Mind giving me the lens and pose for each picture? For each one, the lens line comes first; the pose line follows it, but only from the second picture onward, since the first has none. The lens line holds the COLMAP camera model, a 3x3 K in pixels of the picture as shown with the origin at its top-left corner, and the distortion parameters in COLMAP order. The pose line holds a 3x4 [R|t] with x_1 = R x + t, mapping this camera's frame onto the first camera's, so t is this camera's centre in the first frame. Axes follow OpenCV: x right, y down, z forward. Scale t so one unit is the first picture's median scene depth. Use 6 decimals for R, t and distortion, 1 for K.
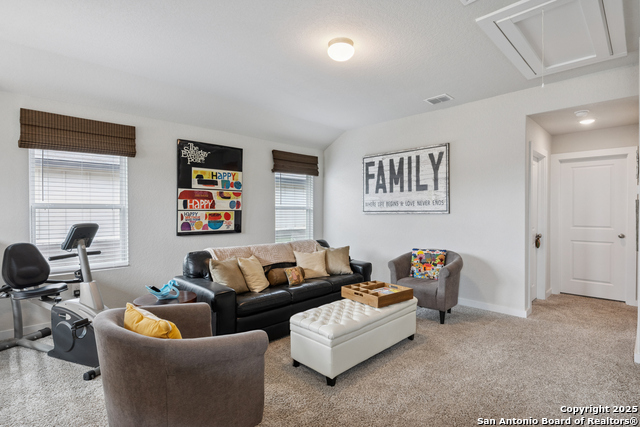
lens RADIAL K [[320.9, 0, 322.7], [0, 320.9, 212.7], [0, 0, 1]] dist [-0.007969, -0.002523]
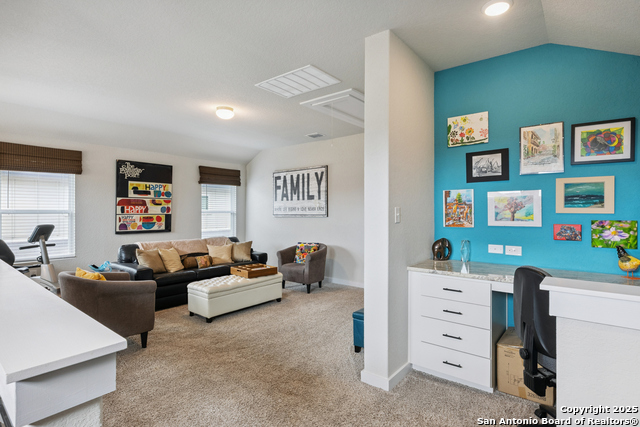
lens RADIAL K [[320.9, 0, 321.7], [0, 320.9, 210.4], [0, 0, 1]] dist [-0.007969, -0.002523]
pose [[0.993011, 0.002236, 0.117998, 0.209037], [-0.001158, 0.999957, -0.009200, -0.012058], [-0.118014, 0.008999, 0.992971, -0.364489]]
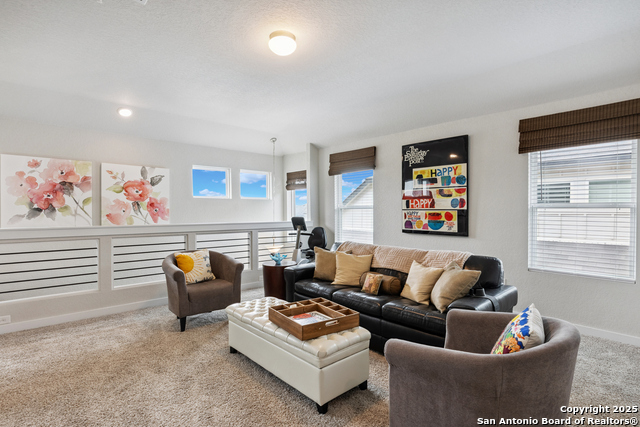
lens RADIAL K [[320.9, 0, 318.9], [0, 320.9, 211.2], [0, 0, 1]] dist [-0.007969, -0.002523]
pose [[-0.037190, 0.006910, -0.999284, 0.647508], [-0.002843, 0.999971, 0.007020, -0.008796], [0.999304, 0.003102, -0.037169, 0.719015]]
